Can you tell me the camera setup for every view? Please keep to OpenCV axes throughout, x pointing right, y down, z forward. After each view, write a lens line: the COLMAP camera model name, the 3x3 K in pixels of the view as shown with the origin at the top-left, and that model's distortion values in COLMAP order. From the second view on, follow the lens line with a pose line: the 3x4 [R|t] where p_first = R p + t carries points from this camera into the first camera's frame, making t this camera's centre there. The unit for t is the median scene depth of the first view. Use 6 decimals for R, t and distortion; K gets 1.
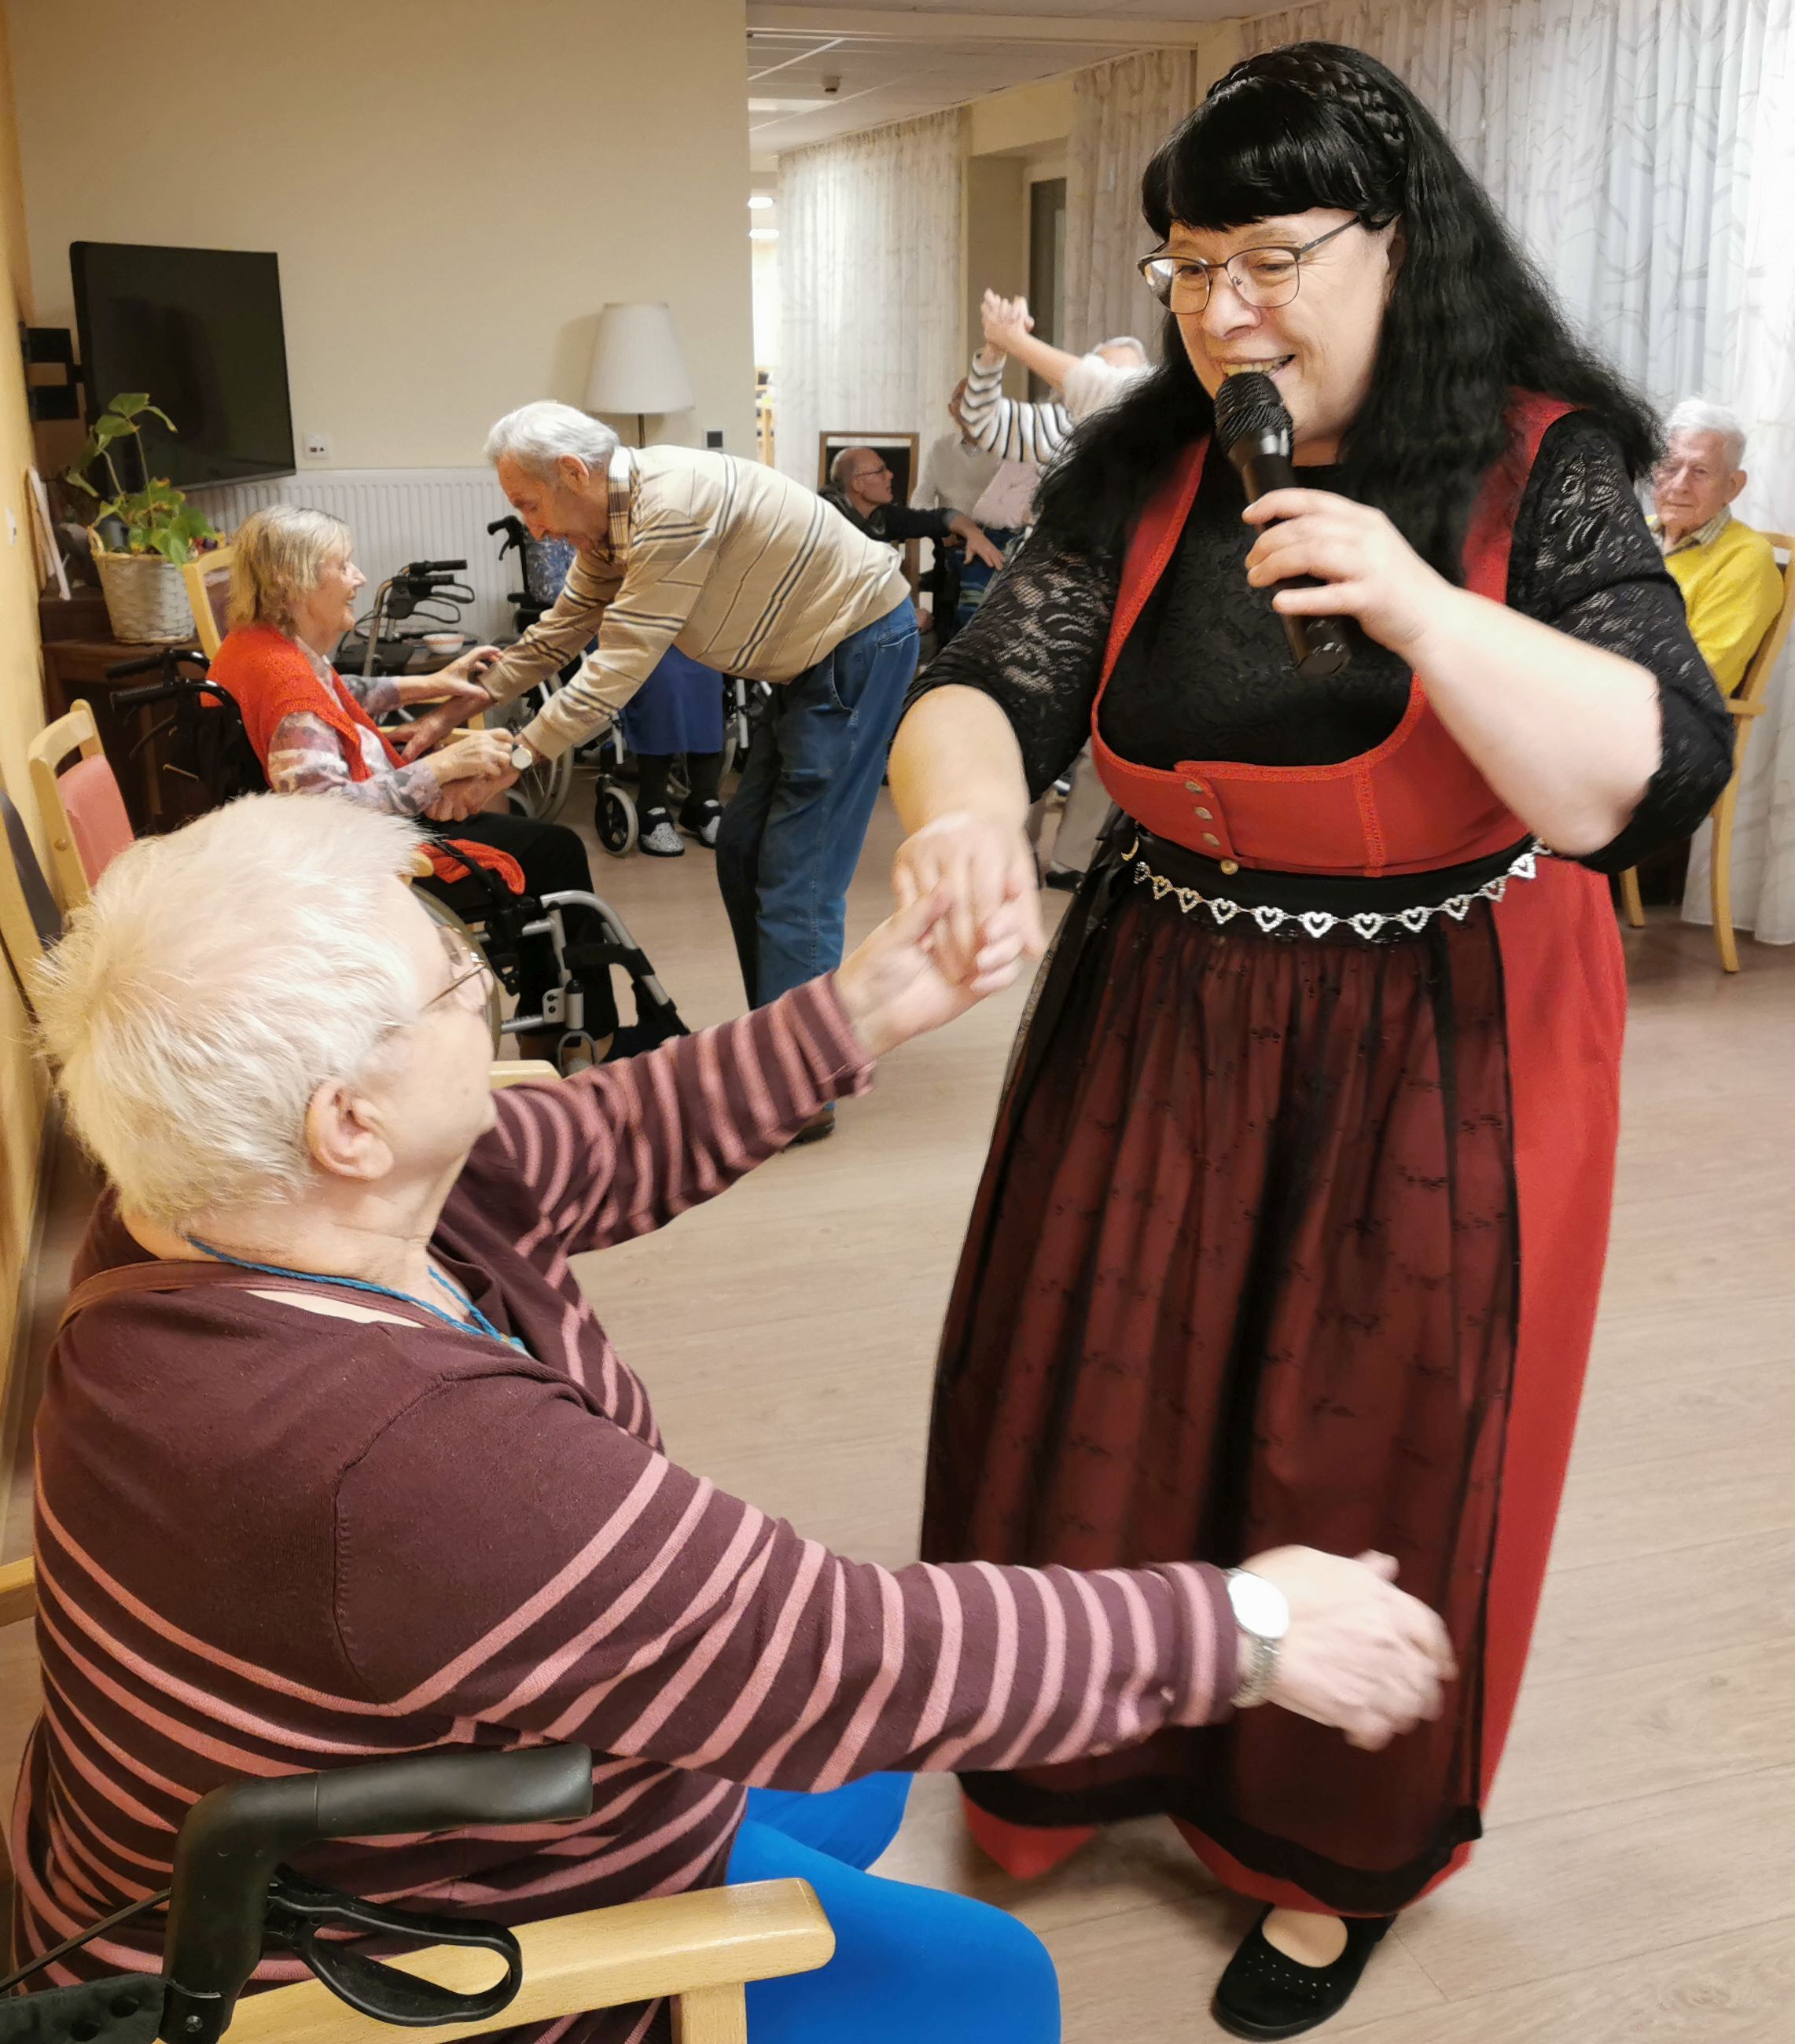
lens RADIAL K [[2159.9, 0, 953.8], [0, 2159.9, 1032.5], [0, 0, 1]] dist [0.053176, -0.099958]
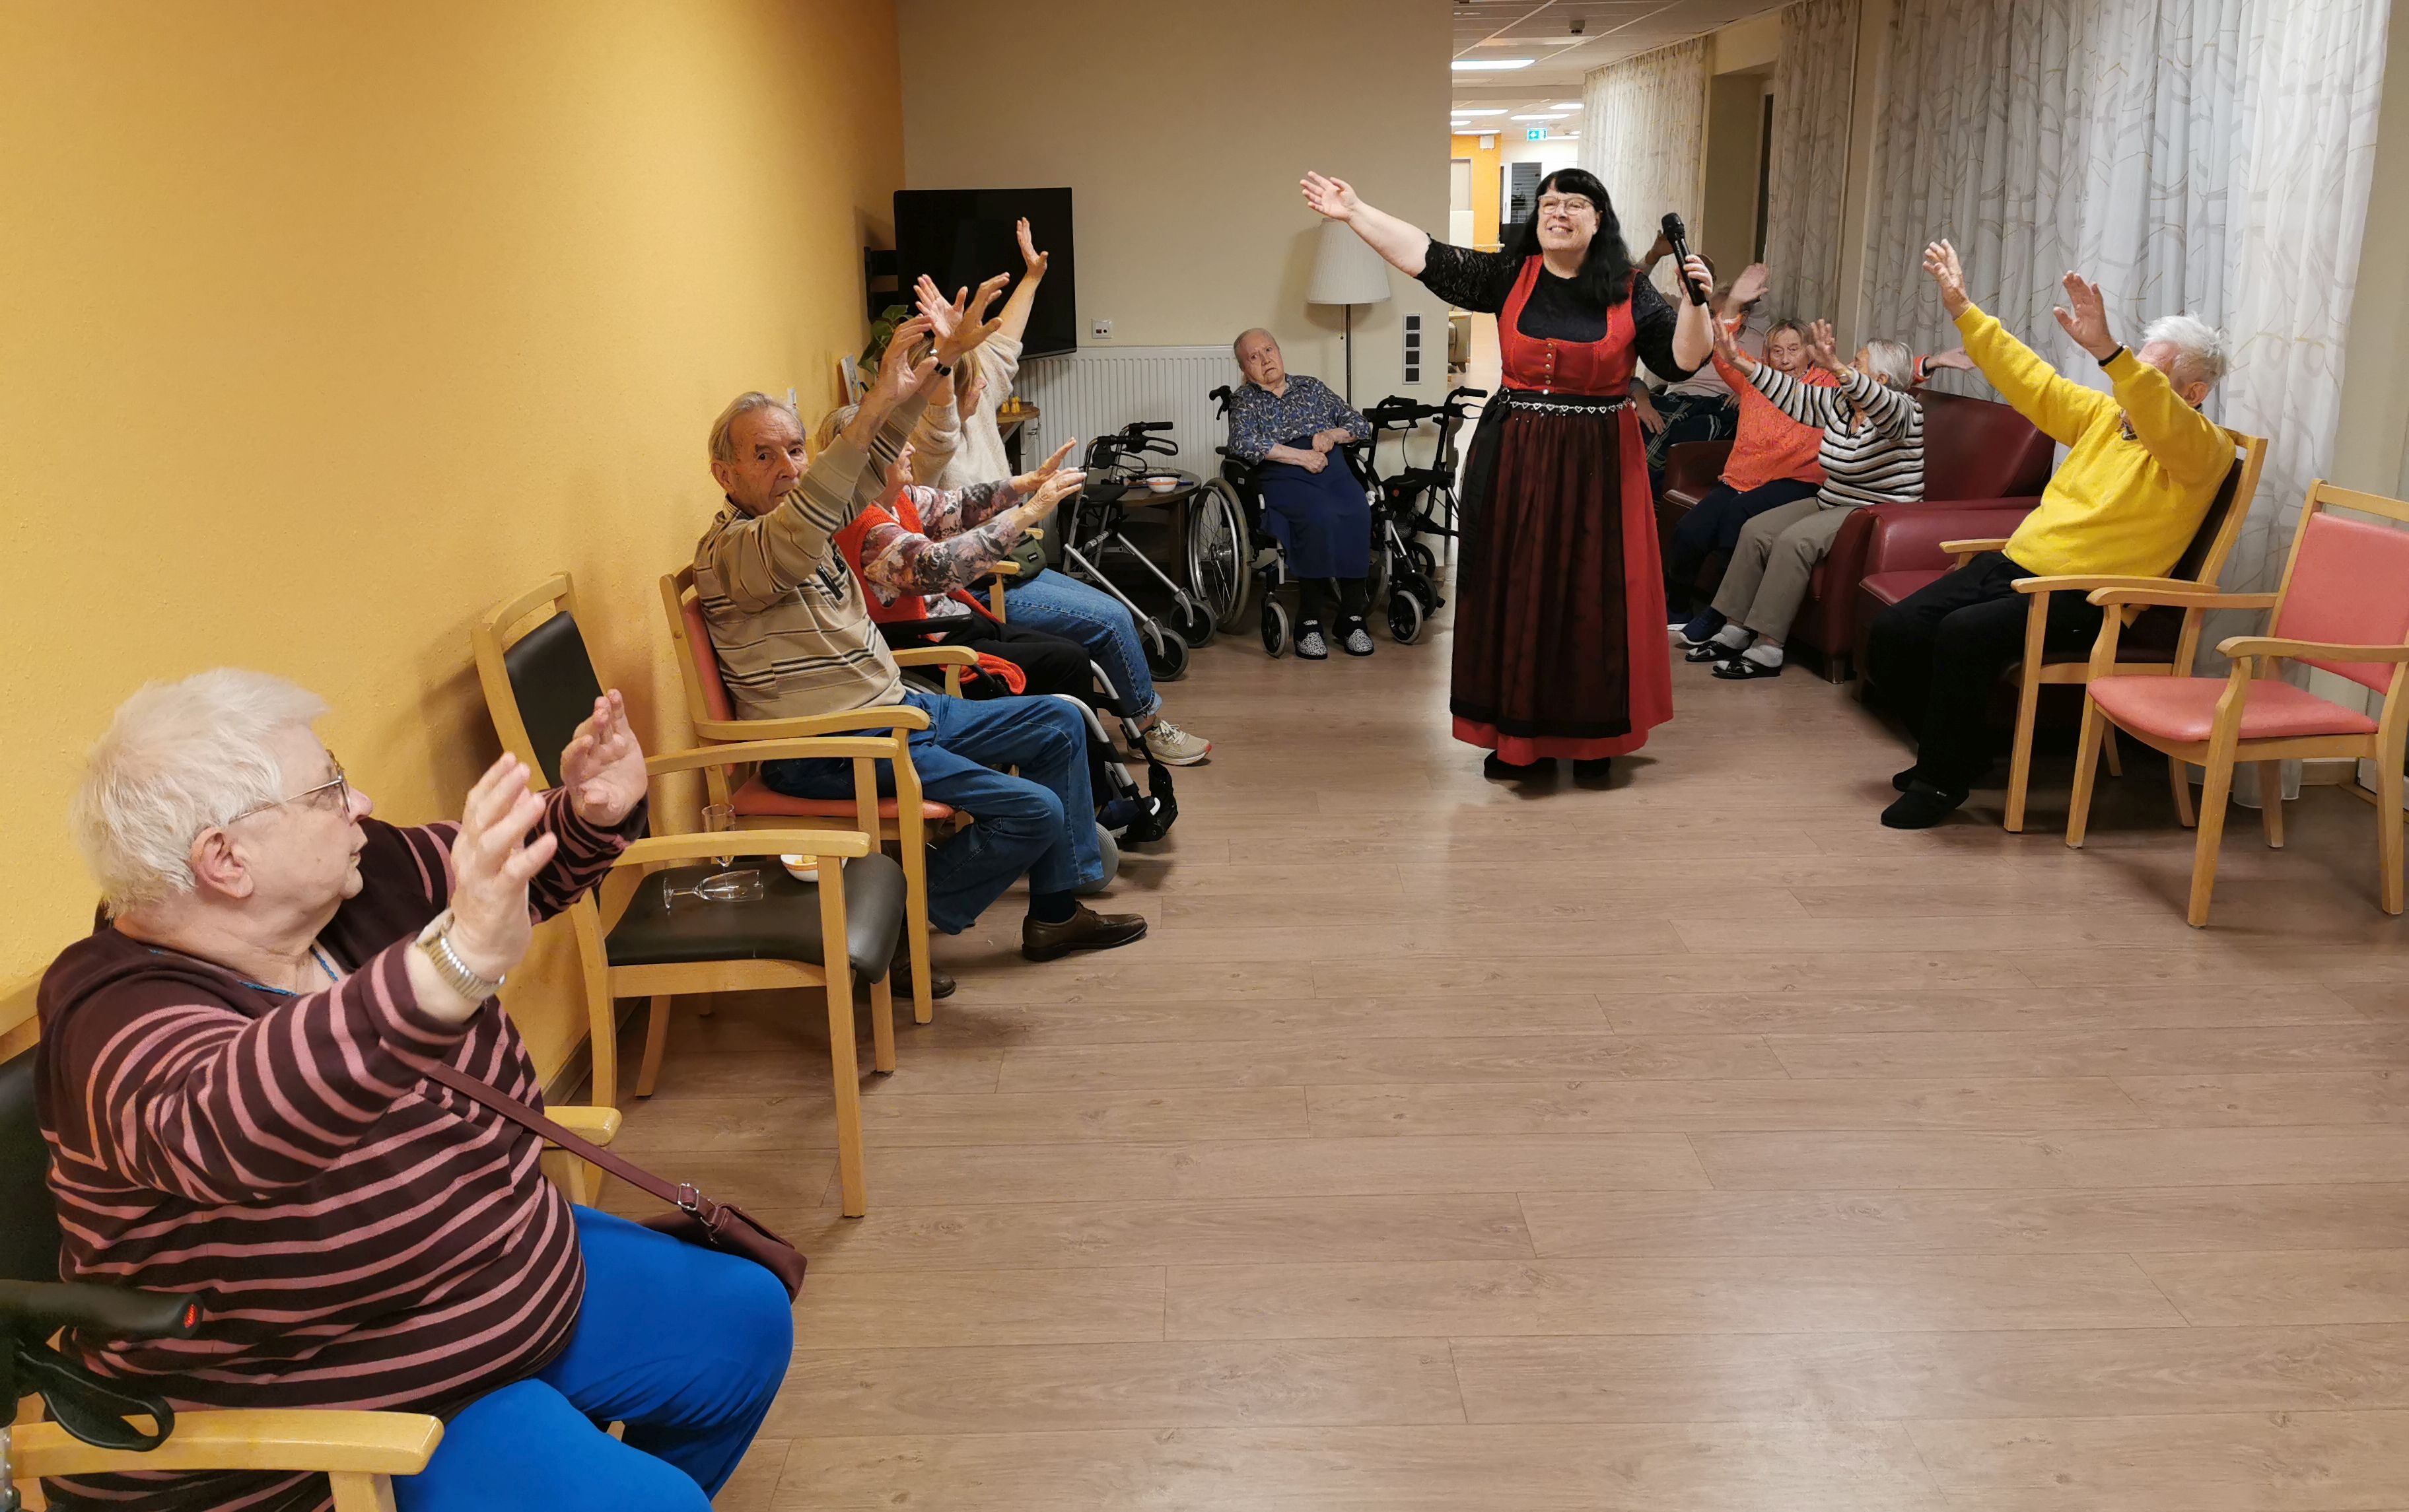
lens RADIAL K [[1832.9, 0, 1204.5], [0, 1832.9, 756.0], [0, 0, 1]] dist [0.009191, -0.071714]
pose [[0.947030, 0.077949, -0.311541, 0.146461], [-0.083712, 0.996477, -0.005149, -0.015783], [0.310042, 0.030956, 0.950219, -0.023039]]
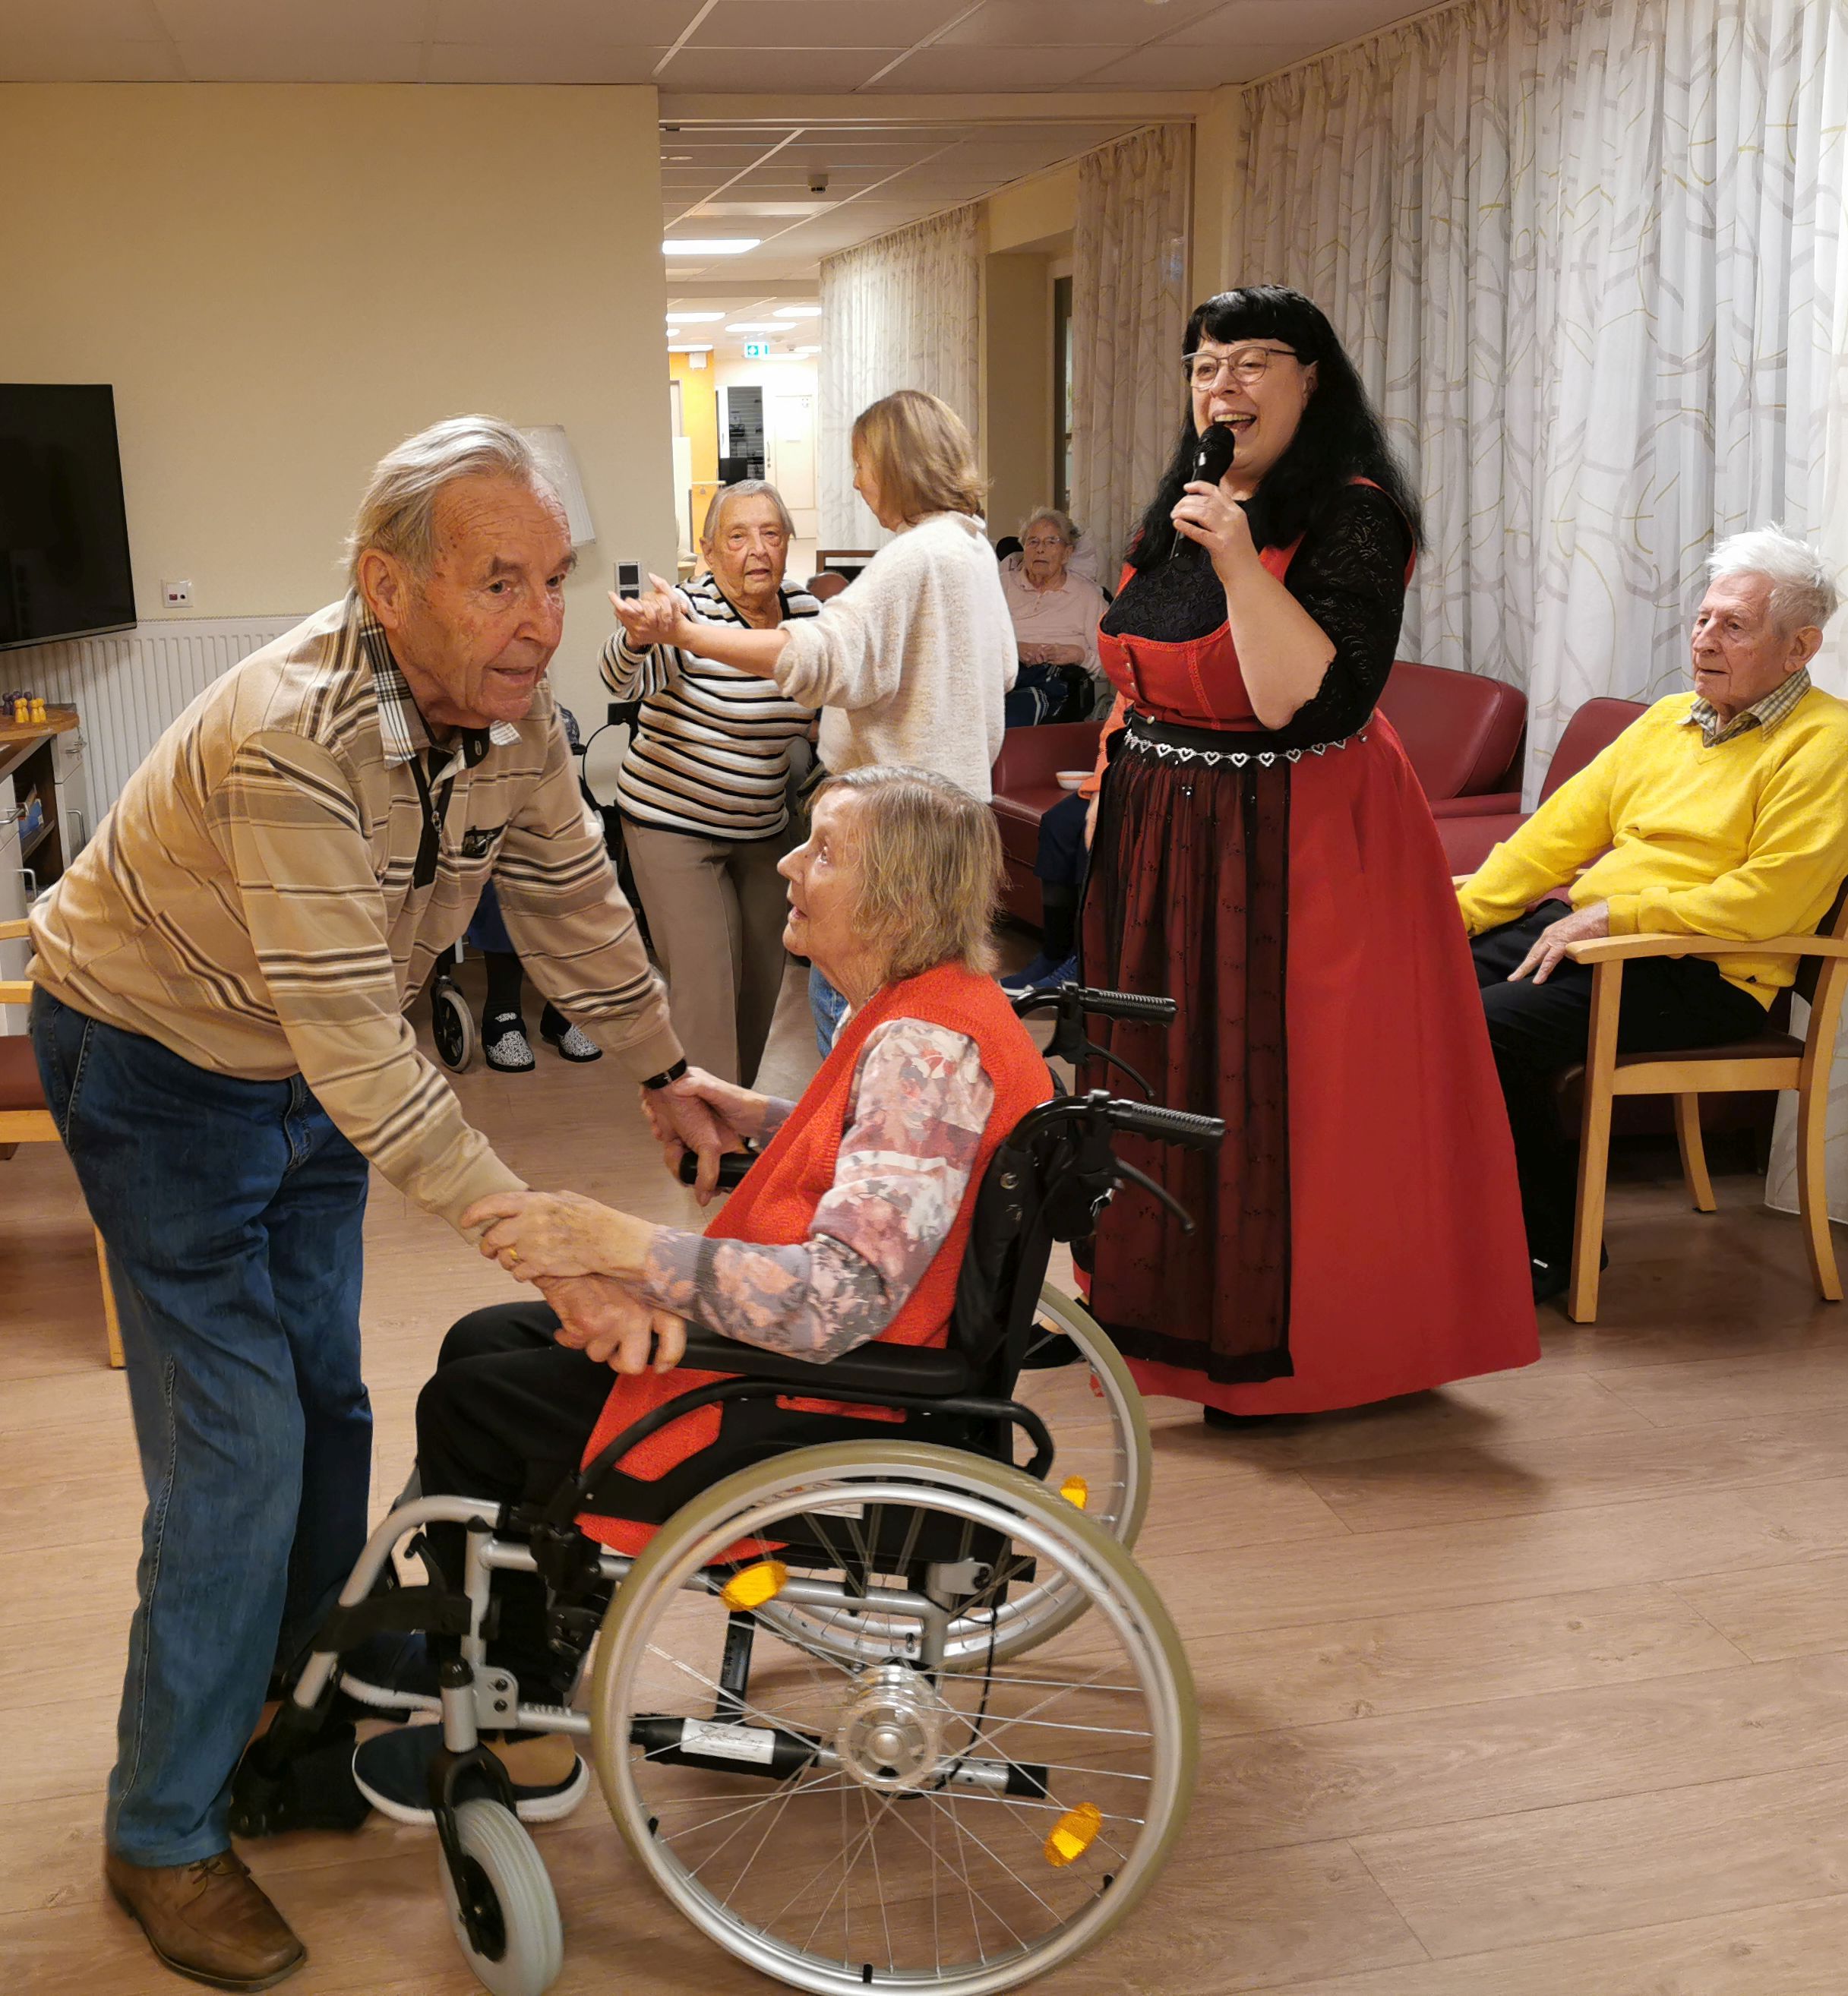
lens RADIAL K [[2124.6, 0, 816.6], [0, 2124.6, 960.1], [0, 0, 1]] dist [0.060871, -0.104814]
pose [[0.991638, 0.006189, -0.128902, 0.094301], [-0.014973, 0.997621, -0.067290, -0.073263], [0.128179, 0.068657, 0.989372, 0.198121]]
